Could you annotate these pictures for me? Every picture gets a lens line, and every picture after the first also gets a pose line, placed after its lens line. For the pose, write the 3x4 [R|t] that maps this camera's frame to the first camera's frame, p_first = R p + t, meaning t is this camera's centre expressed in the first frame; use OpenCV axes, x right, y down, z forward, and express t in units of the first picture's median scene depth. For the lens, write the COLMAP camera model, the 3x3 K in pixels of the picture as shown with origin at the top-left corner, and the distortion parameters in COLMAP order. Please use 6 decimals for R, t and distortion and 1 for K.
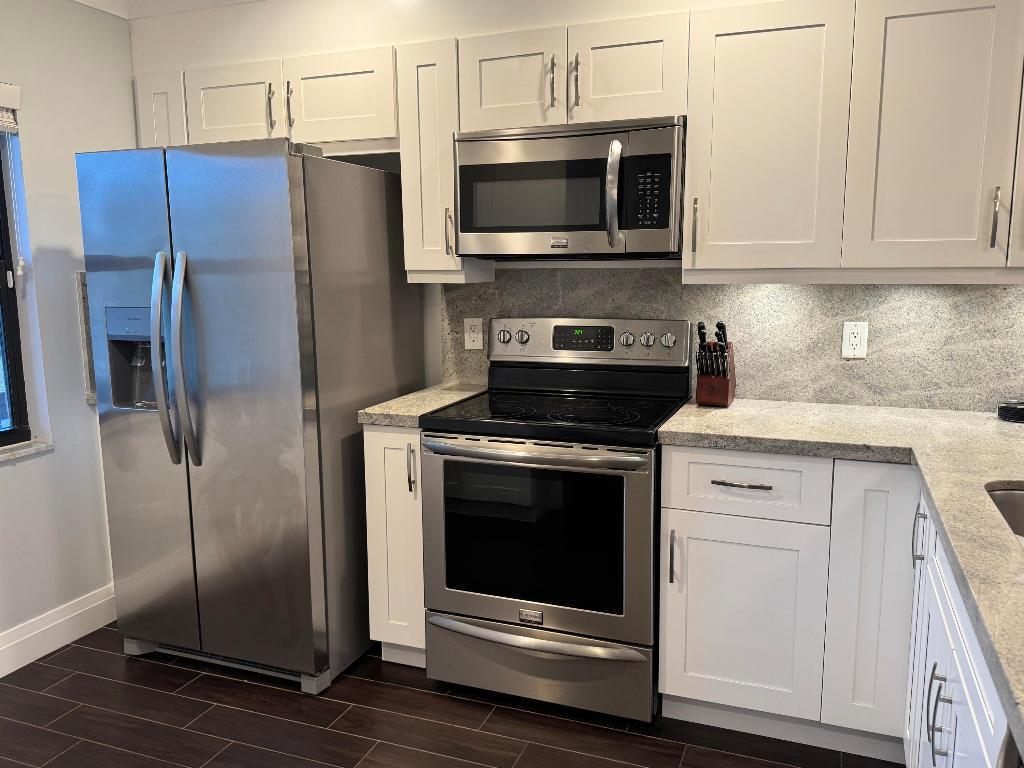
lens RADIAL K [[813.7, 0, 513.6], [0, 813.7, 394.1], [0, 0, 1]] dist [0.041149, -0.011115]
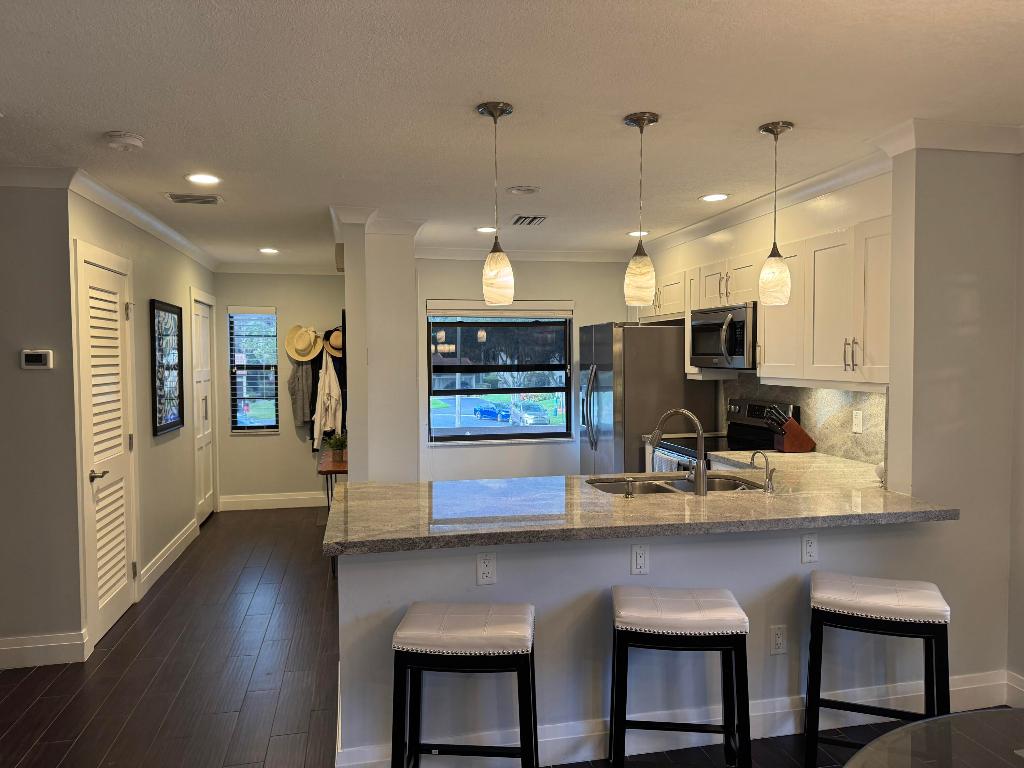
lens RADIAL K [[756.1, 0, 507.3], [0, 756.1, 390.4], [0, 0, 1]] dist [0.034853, -0.004637]
pose [[0.529989, 0.044186, -0.846853, 1.345922], [-0.133686, 0.990508, -0.031983, 0.015217], [0.837401, 0.130163, 0.530865, -0.422729]]
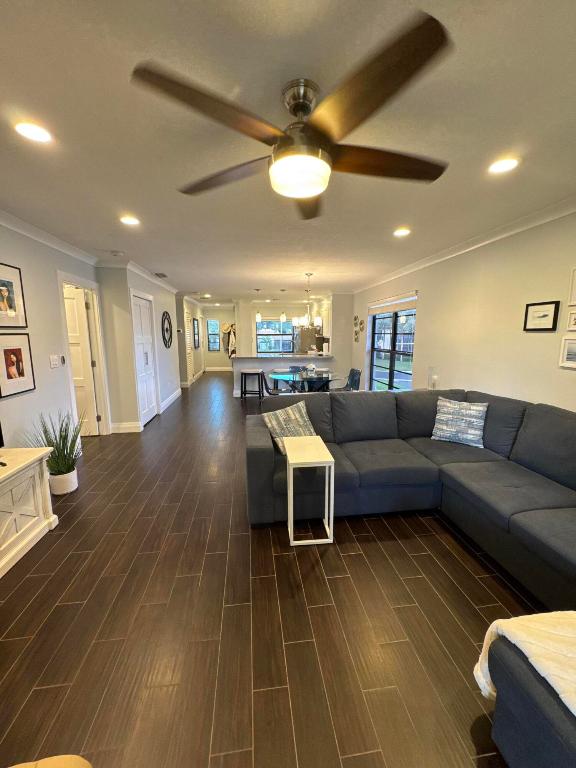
lens RADIAL K [[307.4, 0, 286.3], [0, 307.4, 385.8], [0, 0, 1]] dist [-0.000996, -0.000015]
pose [[0.475696, 0.153673, -0.866082, 2.815852], [-0.141201, 0.985193, 0.097253, 0.112756], [0.868203, 0.076029, 0.490351, -0.900262]]
